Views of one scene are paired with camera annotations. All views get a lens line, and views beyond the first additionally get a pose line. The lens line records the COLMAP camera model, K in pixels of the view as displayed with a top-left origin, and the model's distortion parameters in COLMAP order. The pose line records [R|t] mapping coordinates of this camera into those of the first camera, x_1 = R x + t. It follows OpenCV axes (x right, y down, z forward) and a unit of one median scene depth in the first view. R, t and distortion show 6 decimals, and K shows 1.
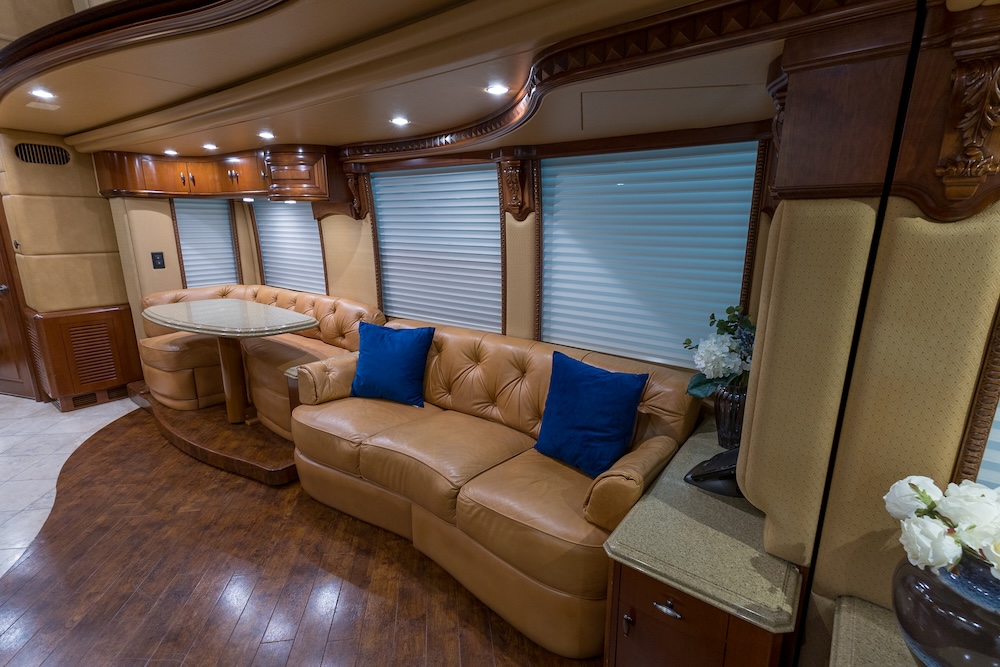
lens RADIAL K [[461.2, 0, 499.0], [0, 461.2, 332.6], [0, 0, 1]] dist [0.024600, -0.008023]
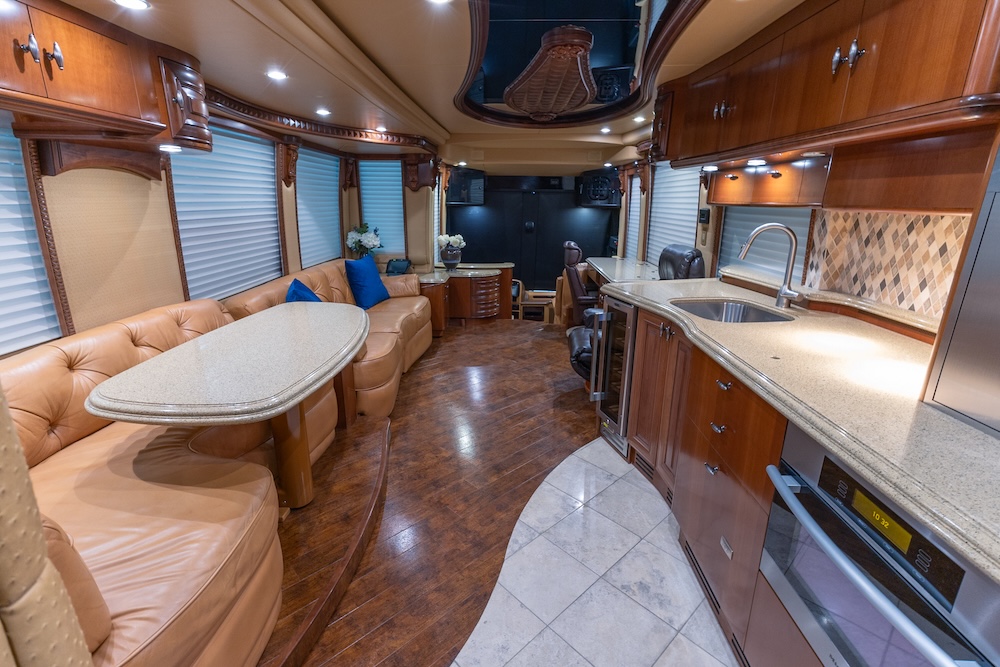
lens RADIAL K [[455.6, 0, 496.8], [0, 455.6, 333.0], [0, 0, 1]] dist [0.027345, -0.007930]
pose [[-0.577451, -0.244364, 0.778997, -1.134360], [0.176303, 0.894320, 0.411228, -0.227022], [-0.797162, 0.374804, -0.473344, 0.979241]]
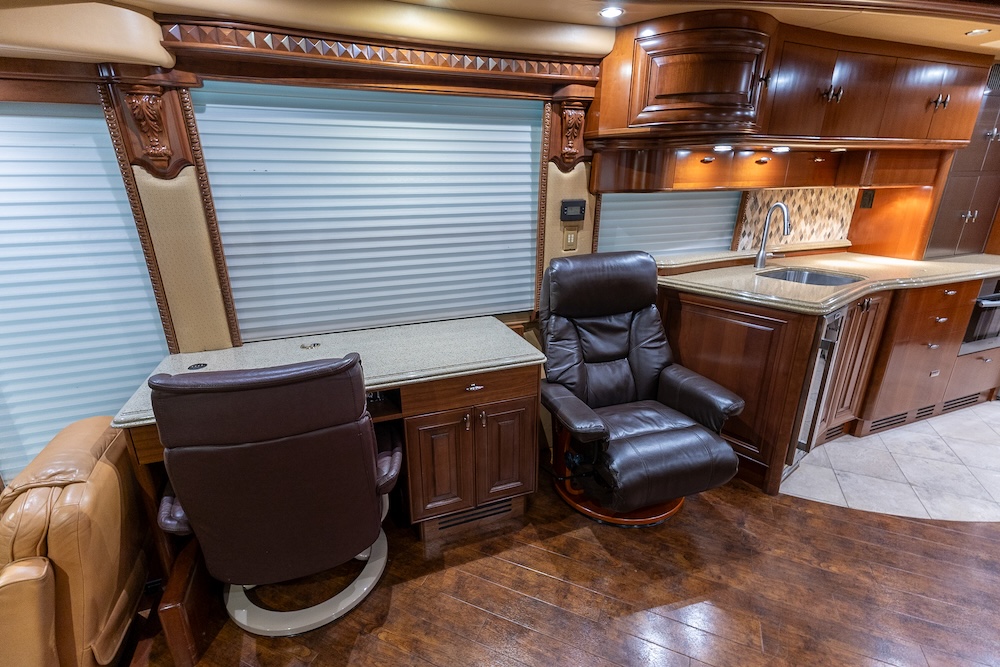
lens RADIAL K [[455.6, 0, 496.8], [0, 455.6, 333.0], [0, 0, 1]] dist [0.027345, -0.007930]
pose [[-0.525381, 0.267686, -0.807663, 0.094348], [-0.194550, 0.886285, 0.420297, -0.074413], [0.828327, 0.377947, -0.413559, 0.333443]]
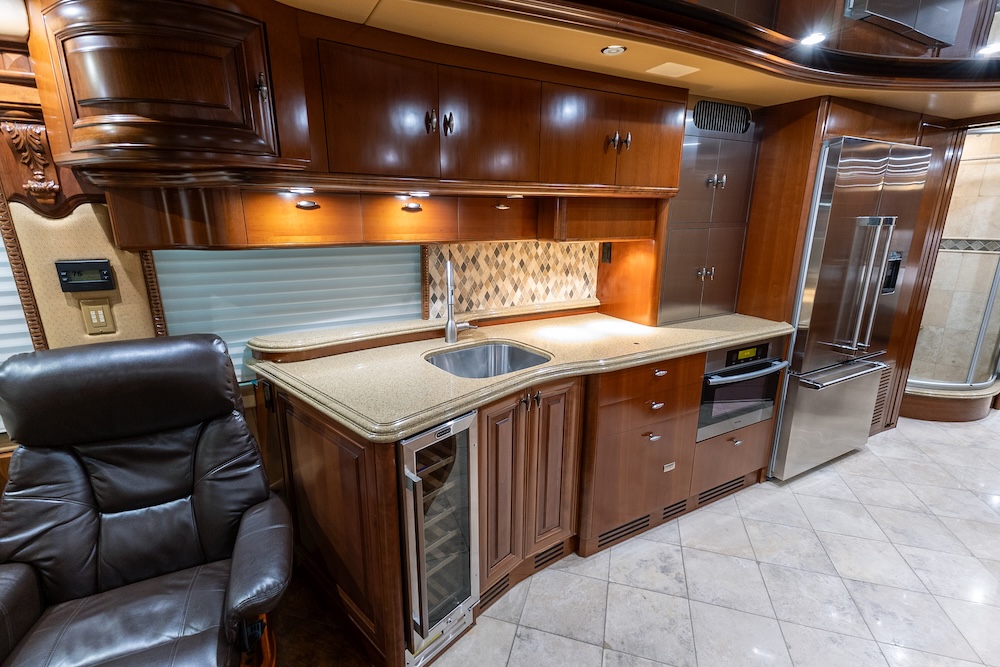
lens RADIAL K [[455.6, 0, 496.8], [0, 455.6, 333.0], [0, 0, 1]] dist [0.027345, -0.007930]
pose [[-0.407851, 0.220652, -0.885985, -0.319486], [-0.217455, 0.918963, 0.328967, -0.156344], [0.886775, 0.326832, -0.326819, 0.597644]]
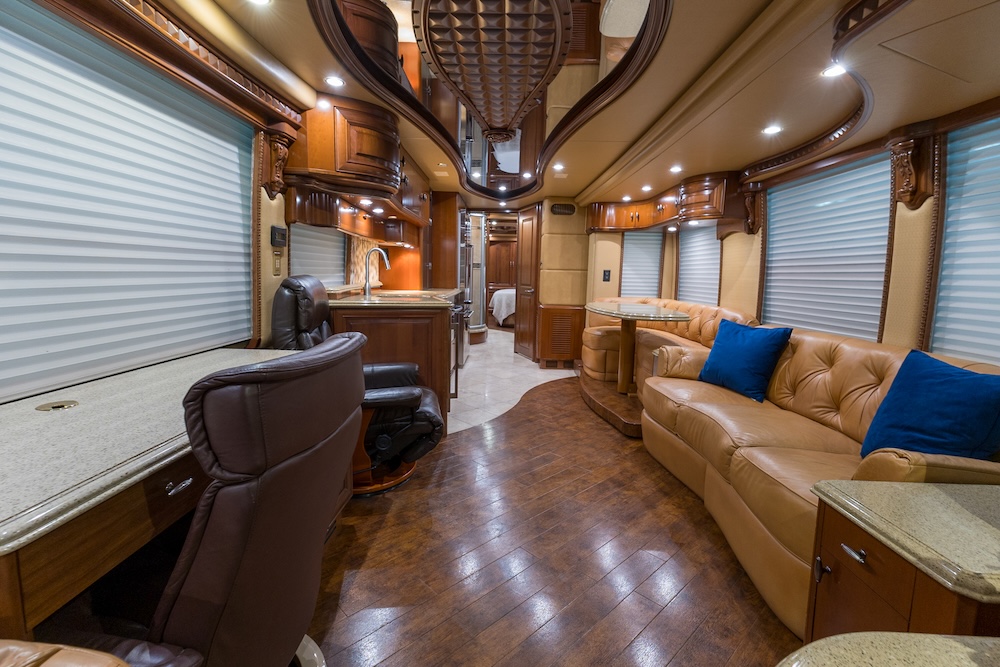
lens RADIAL K [[461.2, 0, 499.0], [0, 461.2, 332.6], [0, 0, 1]] dist [0.024600, -0.008023]
pose [[0.590987, 0.108043, -0.799413, 0.235537], [-0.206342, 0.978269, -0.020328, 0.121625], [0.779844, 0.176967, 0.600438, -0.067526]]
